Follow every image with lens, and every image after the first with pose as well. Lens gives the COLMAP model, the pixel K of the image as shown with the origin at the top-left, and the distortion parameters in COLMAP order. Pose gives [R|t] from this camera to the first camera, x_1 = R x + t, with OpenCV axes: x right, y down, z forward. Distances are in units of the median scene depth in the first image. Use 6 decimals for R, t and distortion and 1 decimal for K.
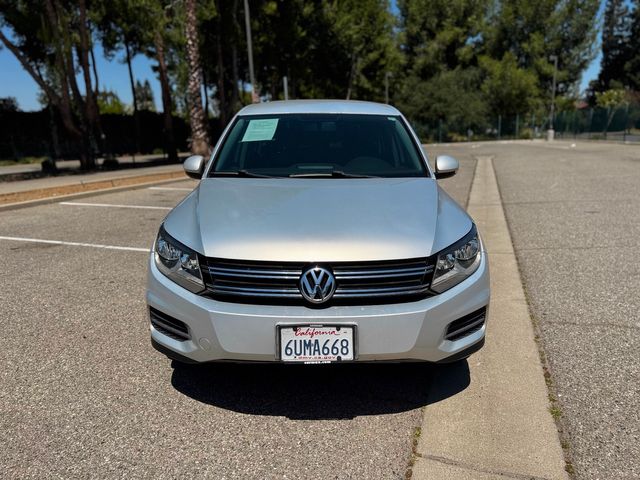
lens RADIAL K [[453.5, 0, 322.5], [0, 453.5, 242.0], [0, 0, 1]] dist [0.050495, -0.074393]
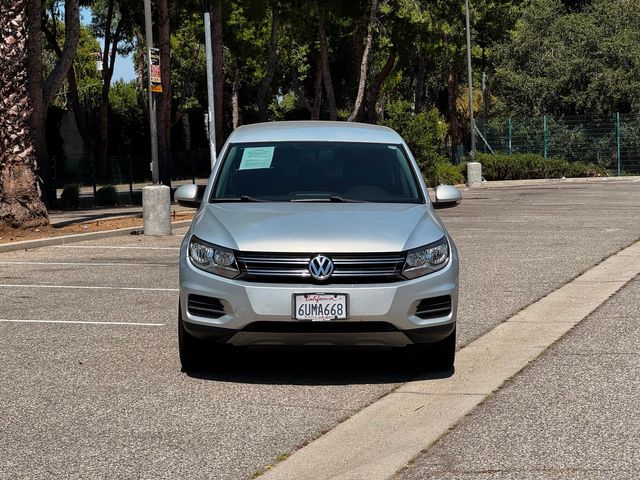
lens RADIAL K [[1490.9, 0, 318.0], [0, 1490.9, 241.3], [0, 0, 1]] dist [0.049842, 1.259355]
pose [[0.999805, 0.004580, 0.019185, -0.007061], [-0.001296, 0.985823, -0.167785, 0.050741], [-0.019681, 0.167728, 0.985637, -0.231618]]
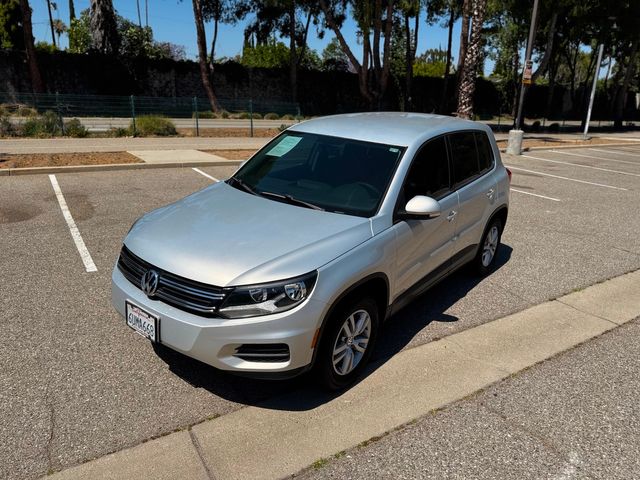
lens RADIAL K [[457.3, 0, 324.3], [0, 457.3, 243.2], [0, 0, 1]] dist [0.001772, -0.005866]
pose [[0.784819, 0.248993, -0.567504, 0.074210], [-0.201876, 0.968505, 0.145752, -0.021142], [0.585922, 0.000177, 0.810367, 0.010675]]
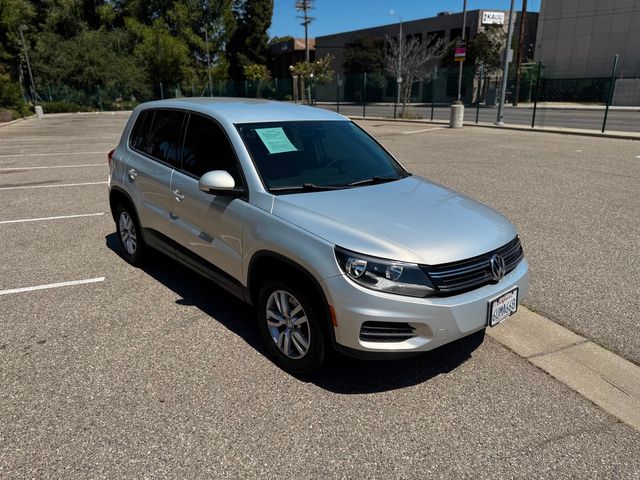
lens RADIAL K [[457.3, 0, 324.3], [0, 457.3, 243.2], [0, 0, 1]] dist [0.001772, -0.005866]
pose [[0.736847, -0.191366, 0.648410, -0.082376], [0.142035, 0.981516, 0.128268, -0.014800], [-0.660971, -0.002417, 0.750407, 0.018213]]
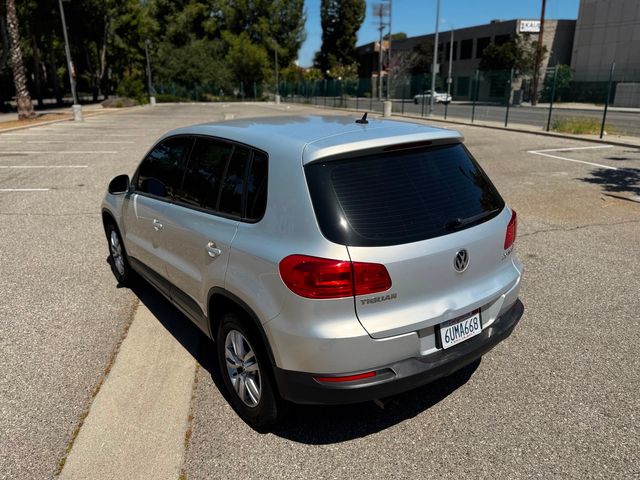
lens RADIAL K [[486.3, 0, 325.0], [0, 486.3, 241.6], [0, 0, 1]] dist [0.006660, -0.001732]
pose [[0.876963, -0.110808, 0.467608, -0.123163], [0.078345, 0.993001, 0.088380, 0.085841], [-0.474129, -0.040871, 0.879506, -0.430020]]
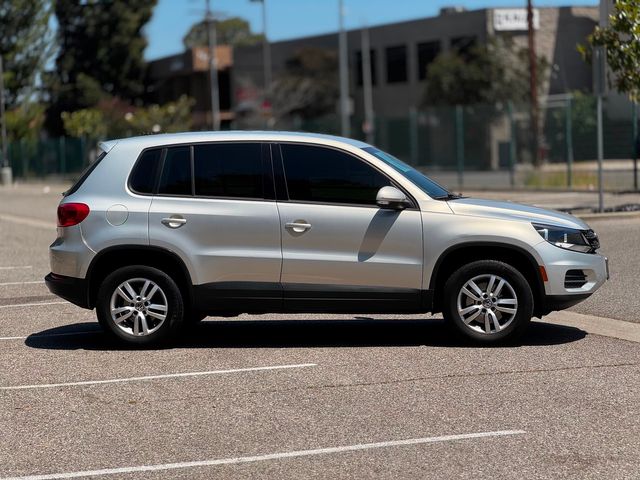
lens RADIAL K [[1490.9, 0, 318.0], [0, 1490.9, 241.3], [0, 0, 1]] dist [0.049842, 1.259355]
pose [[0.766035, -0.029282, 0.642131, -0.583078], [0.153919, 0.978256, -0.139009, 0.240808], [-0.624099, 0.205322, 0.753886, -0.934940]]
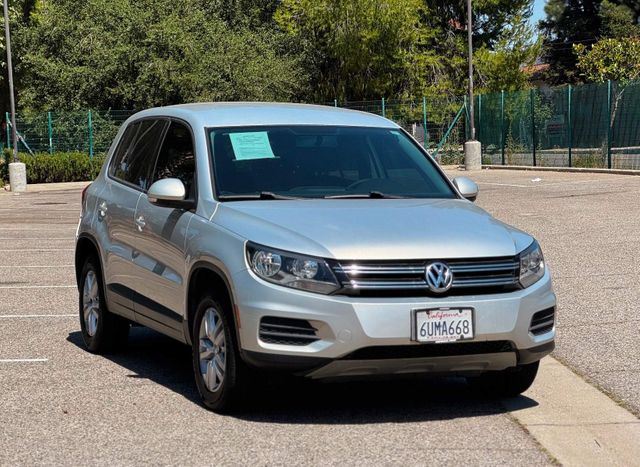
lens RADIAL K [[1681.0, 0, 301.8], [0, 1681.0, 247.4], [0, 0, 1]] dist [-0.551347, 12.790875]
pose [[0.933655, -0.018095, 0.357716, -0.118926], [0.079558, 0.984251, -0.157860, 0.042466], [-0.349226, 0.175846, 0.920391, -0.181108]]
